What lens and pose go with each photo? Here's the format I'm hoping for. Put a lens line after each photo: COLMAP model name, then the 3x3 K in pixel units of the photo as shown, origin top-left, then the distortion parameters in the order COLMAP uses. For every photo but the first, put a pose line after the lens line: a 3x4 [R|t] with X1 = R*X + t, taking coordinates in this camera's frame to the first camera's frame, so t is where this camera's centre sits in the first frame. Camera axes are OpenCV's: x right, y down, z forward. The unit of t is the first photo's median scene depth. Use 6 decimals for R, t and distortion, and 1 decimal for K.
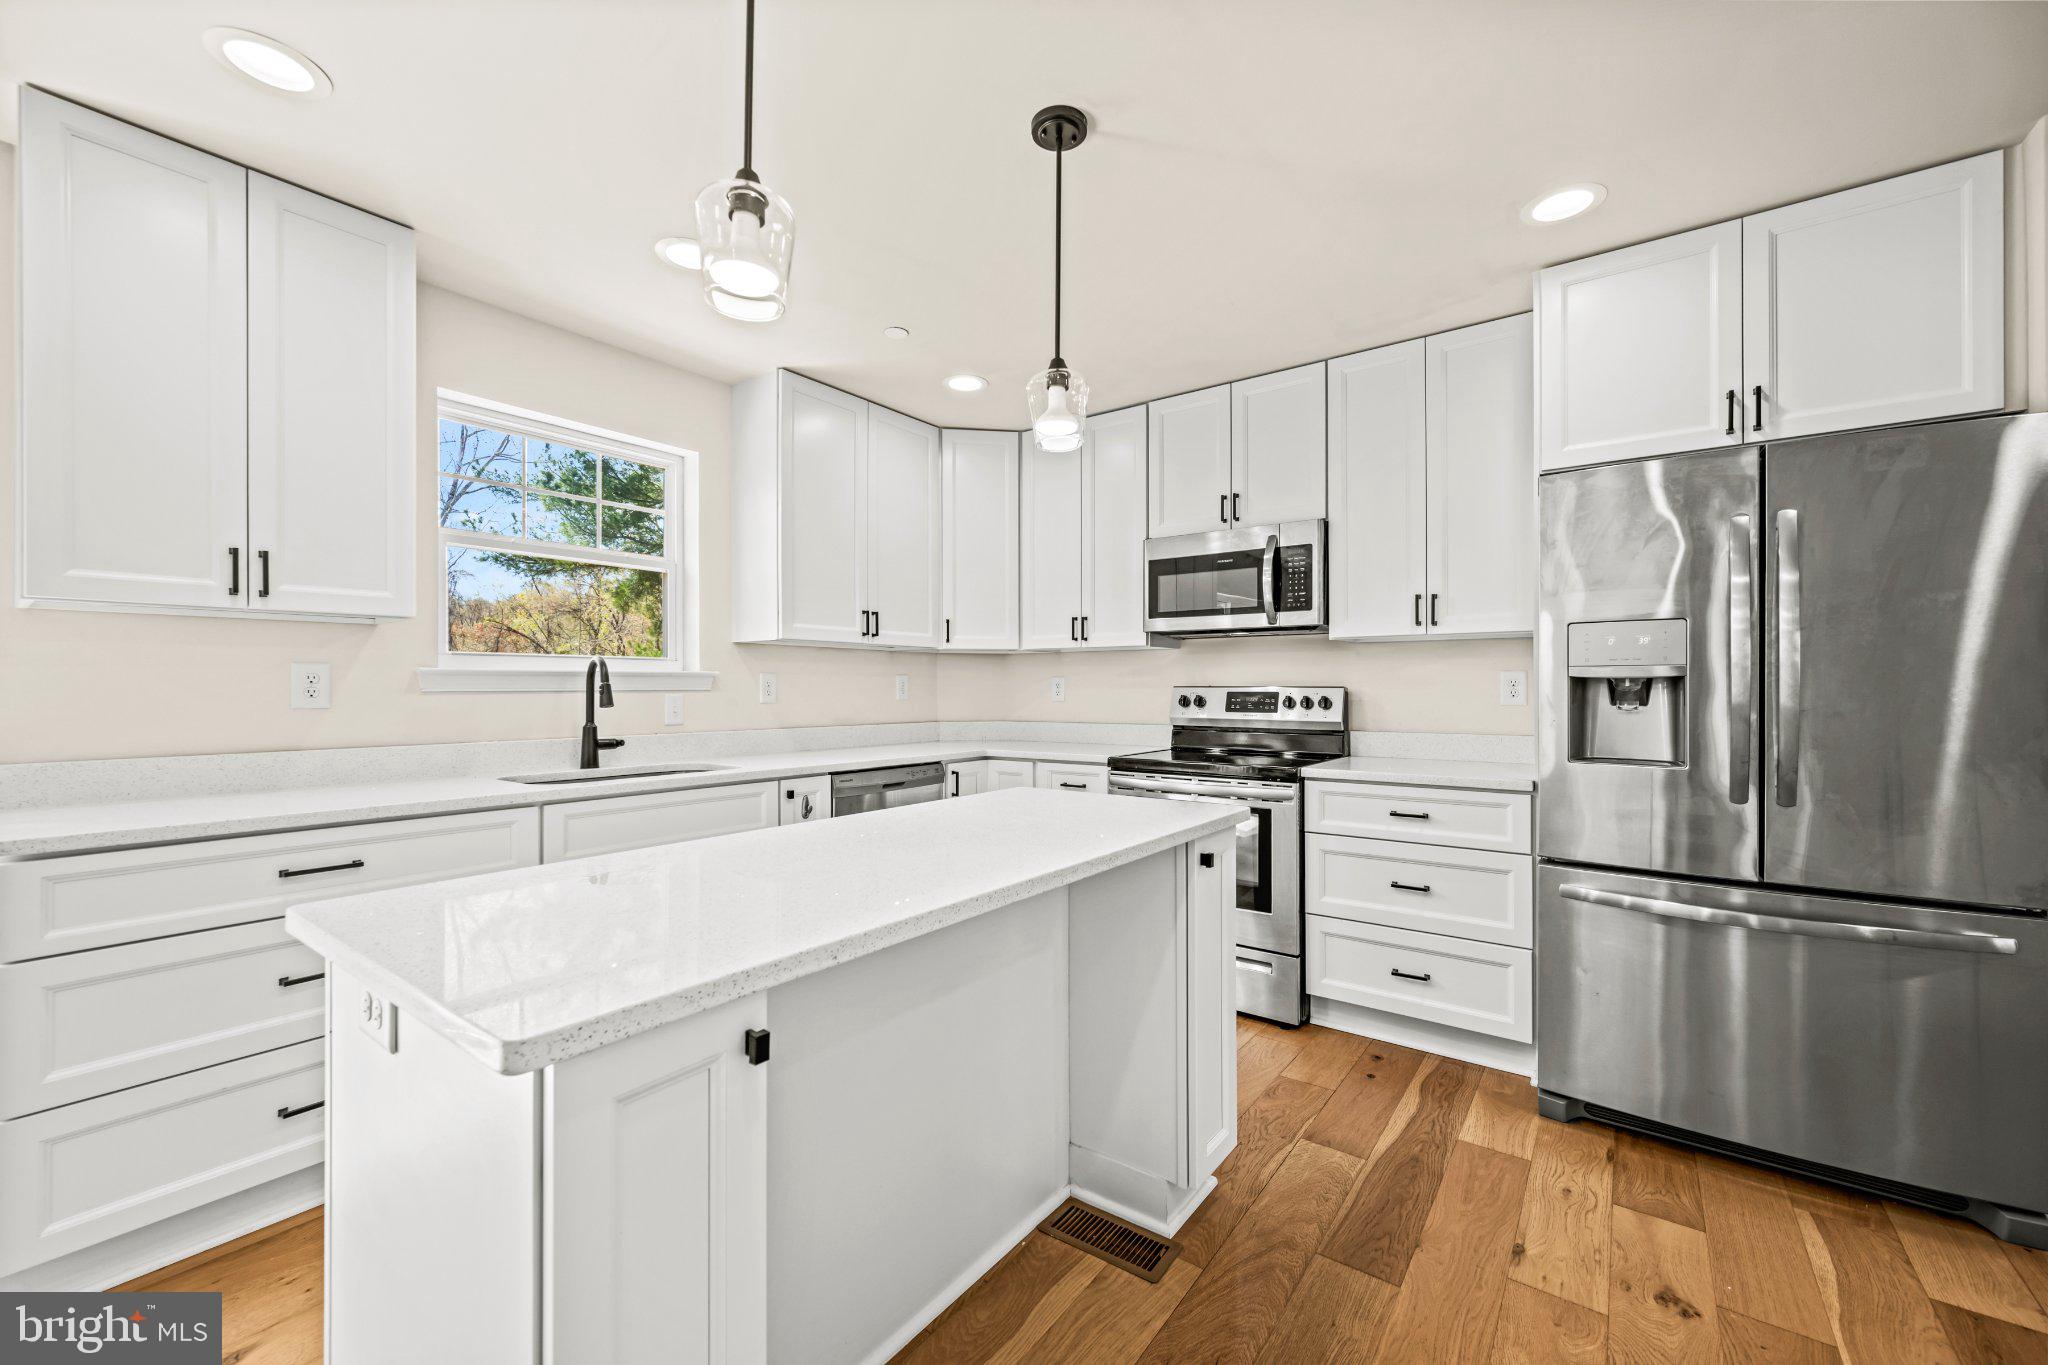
lens RADIAL K [[810.4, 0, 1022.1], [0, 810.4, 684.9], [0, 0, 1]] dist [0.001187, -0.000107]
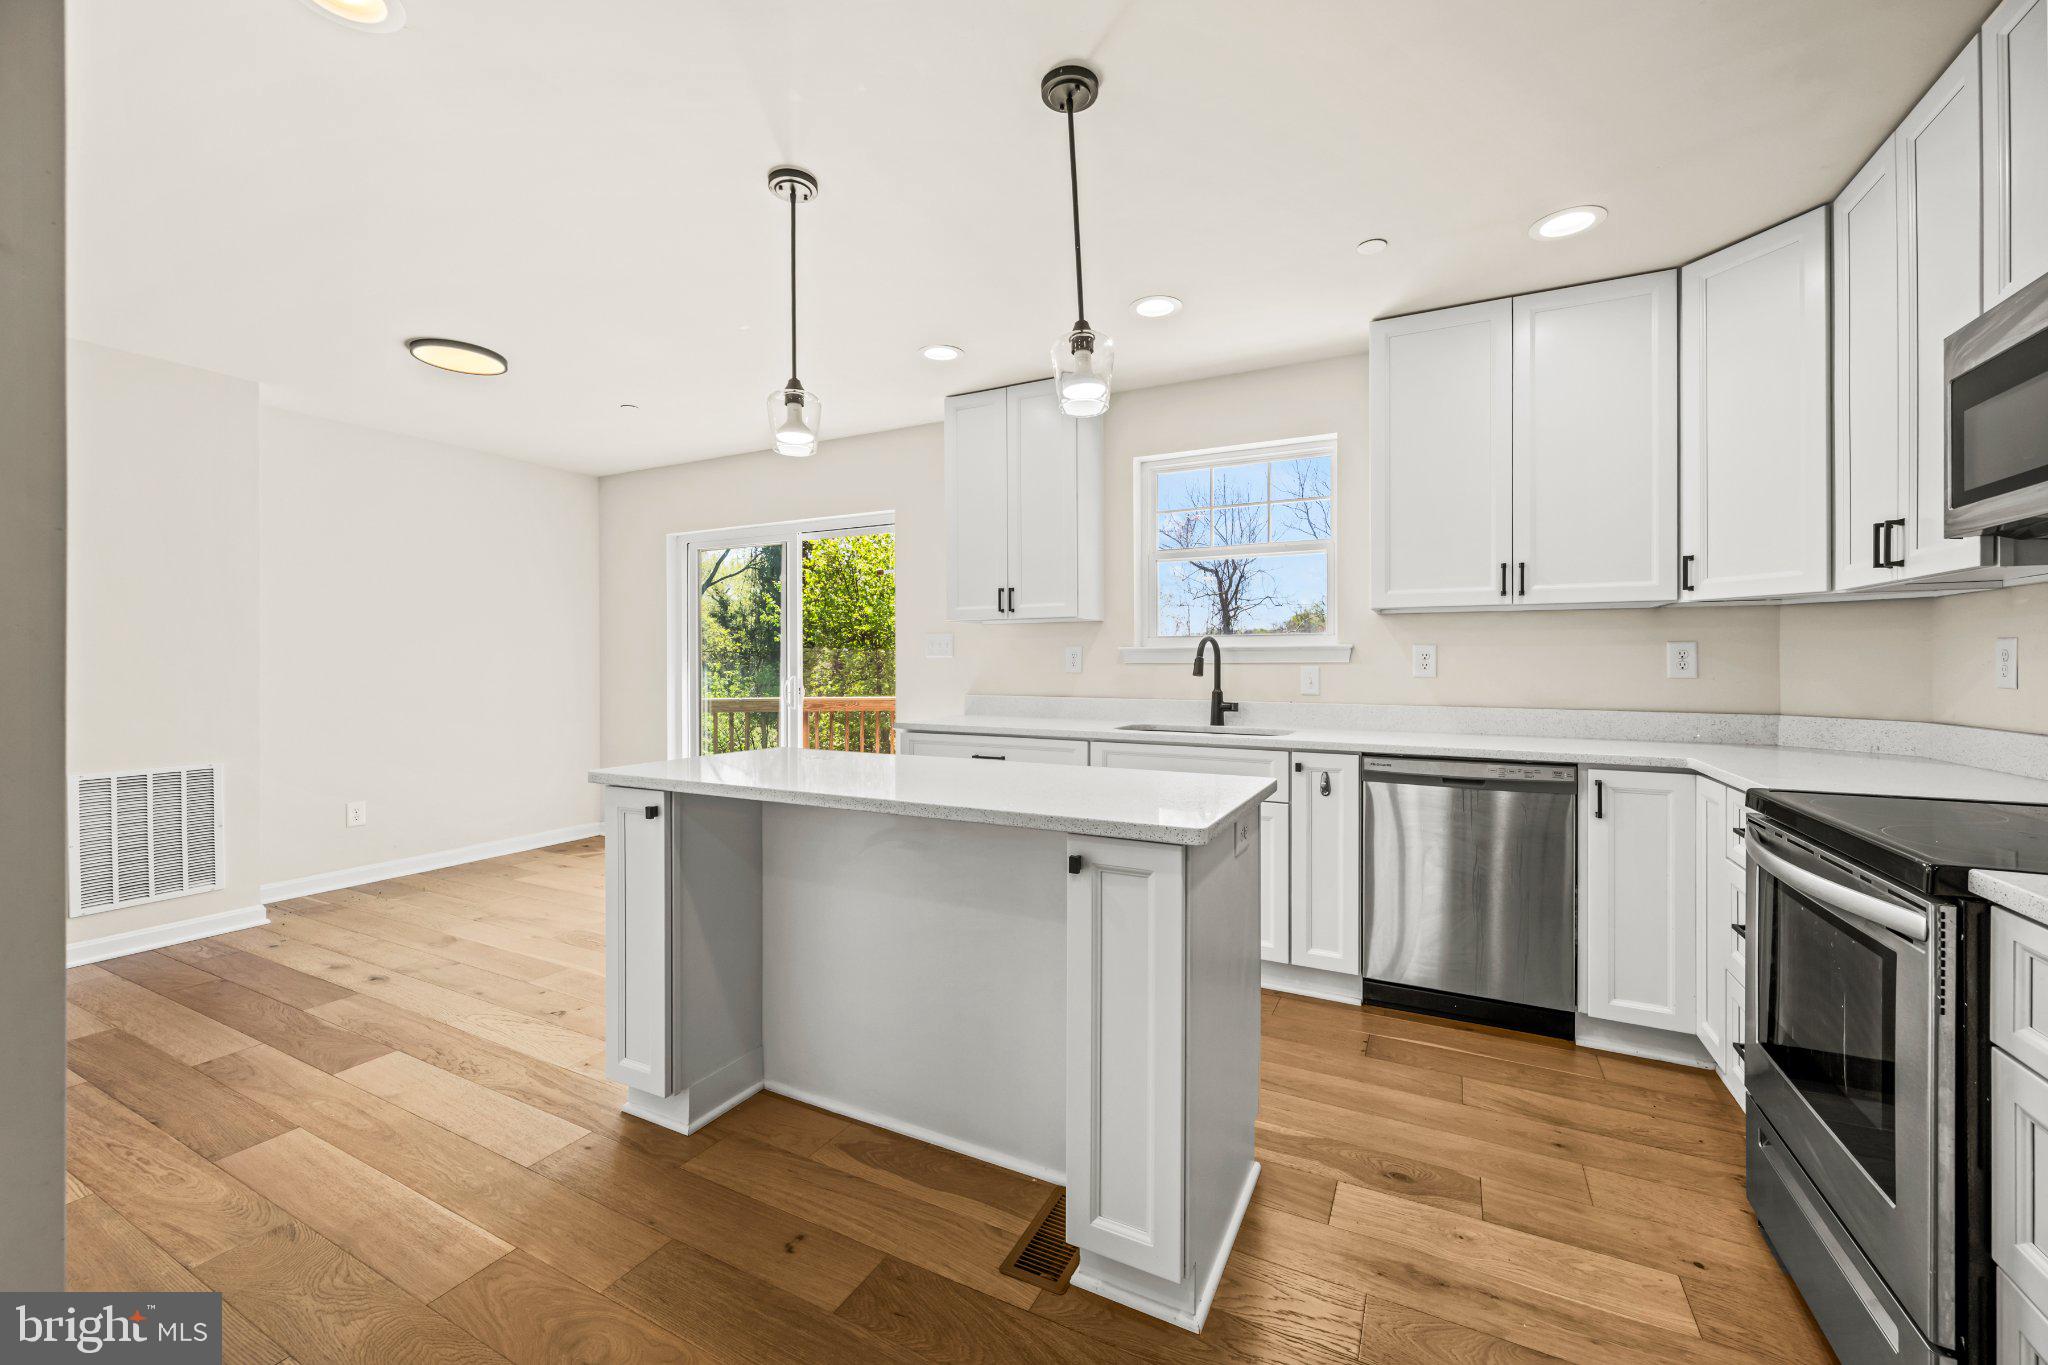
lens RADIAL K [[810.4, 0, 1021.3], [0, 810.4, 663.3], [0, 0, 1]] dist [0.001187, -0.000107]
pose [[0.162481, 0.001682, -0.986710, 0.686926], [0.004647, 0.999986, 0.002470, 0.003299], [0.986701, -0.004986, 0.162471, 0.530799]]
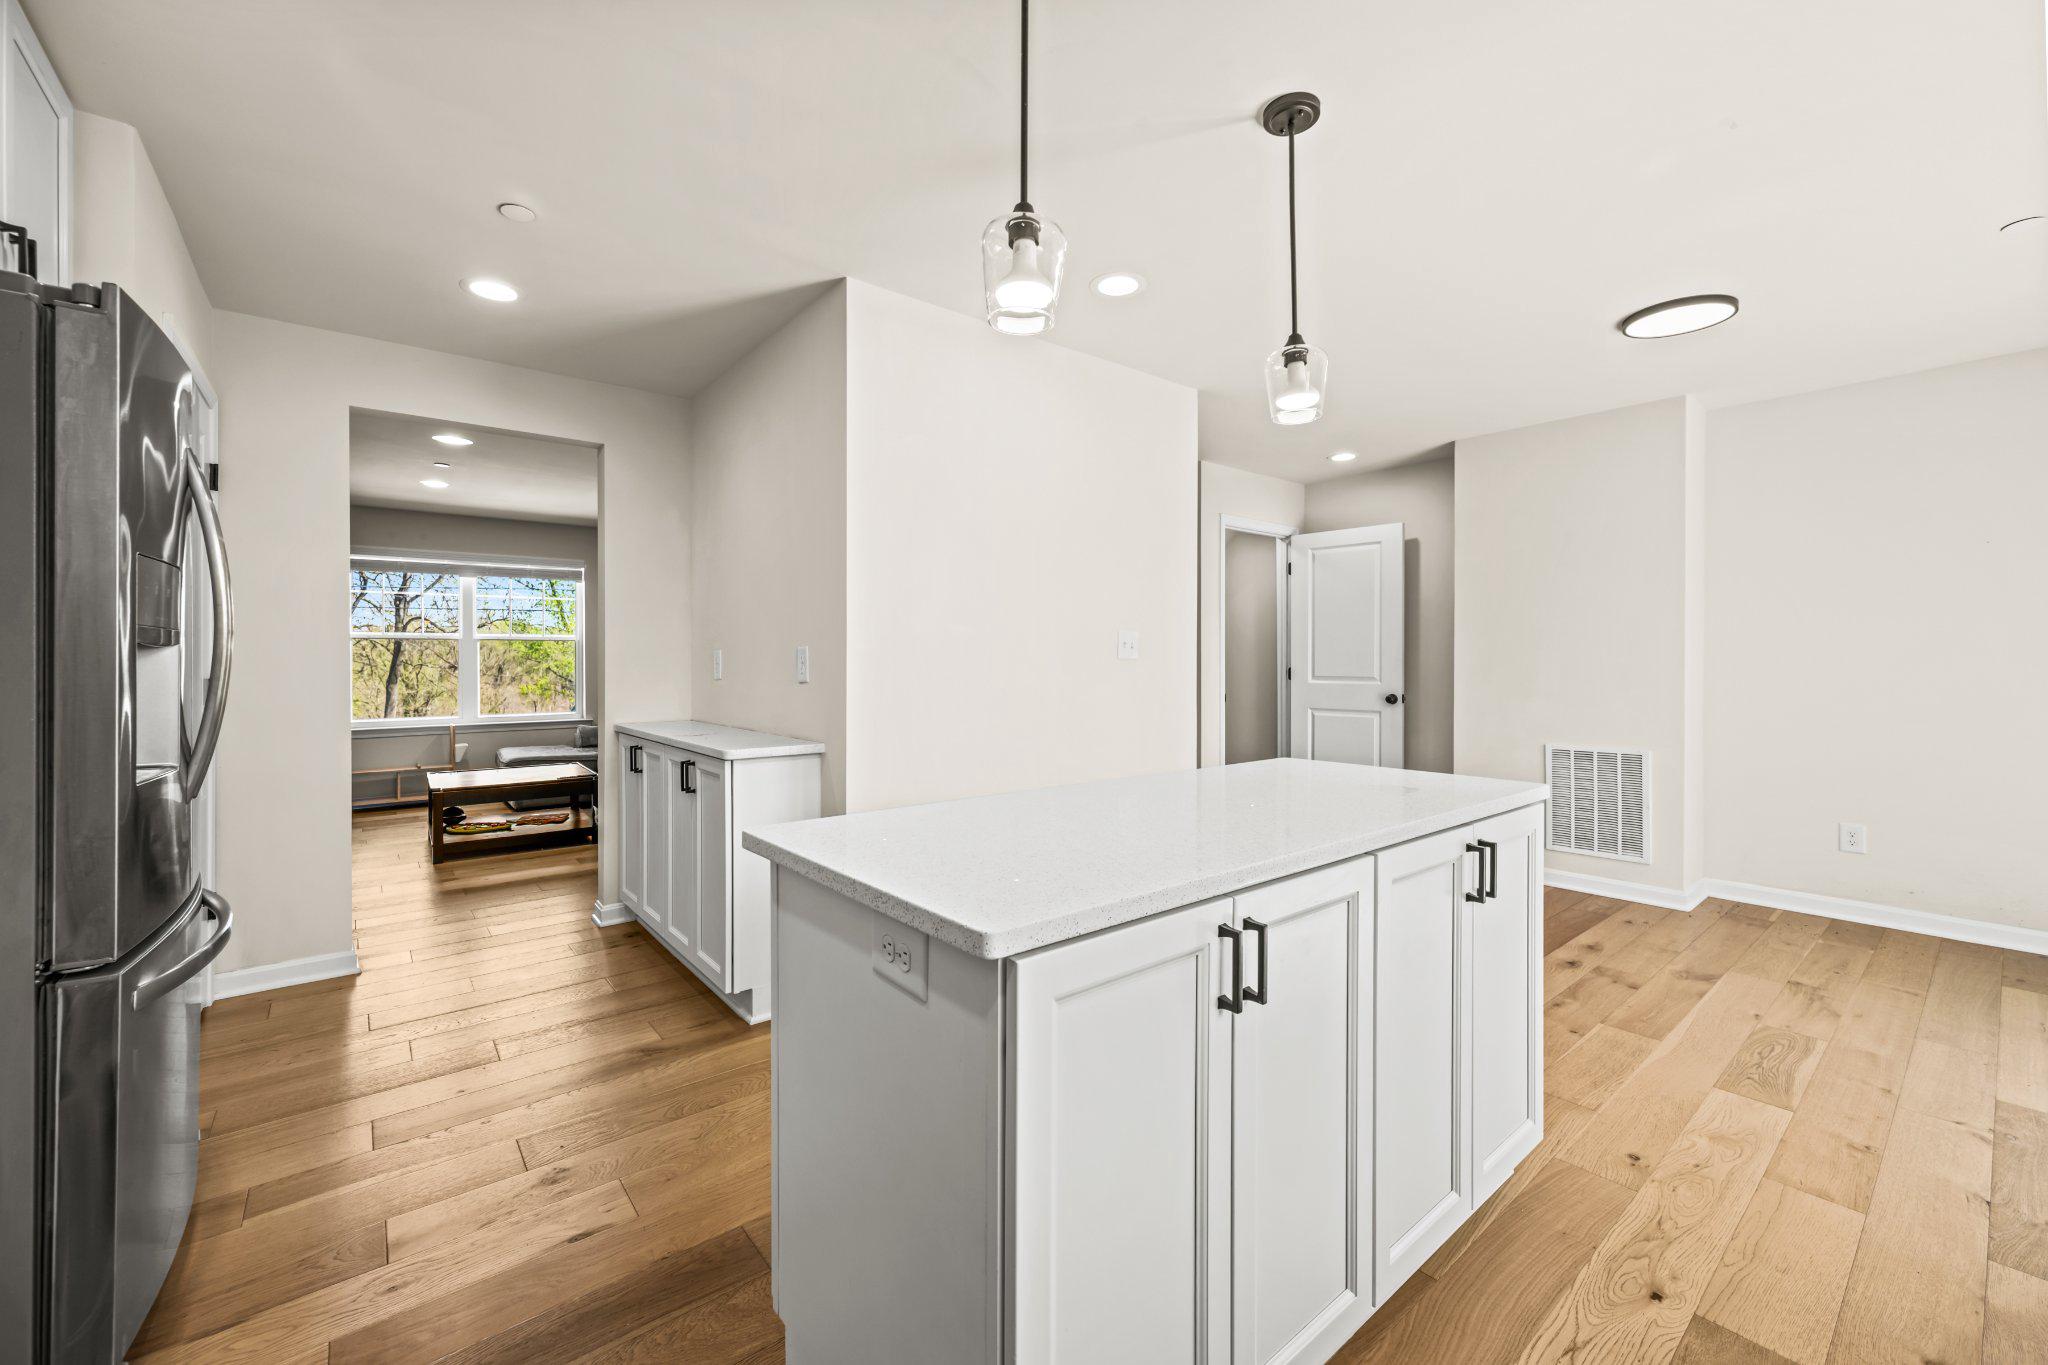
lens RADIAL K [[810.4, 0, 1033.0], [0, 810.4, 669.3], [0, 0, 1]] dist [0.001187, -0.000107]
pose [[-0.970929, -0.003245, 0.239348, -0.103829], [-0.003758, 0.999992, -0.001690, 0.022264], [-0.239340, -0.002541, -0.970932, 1.152575]]
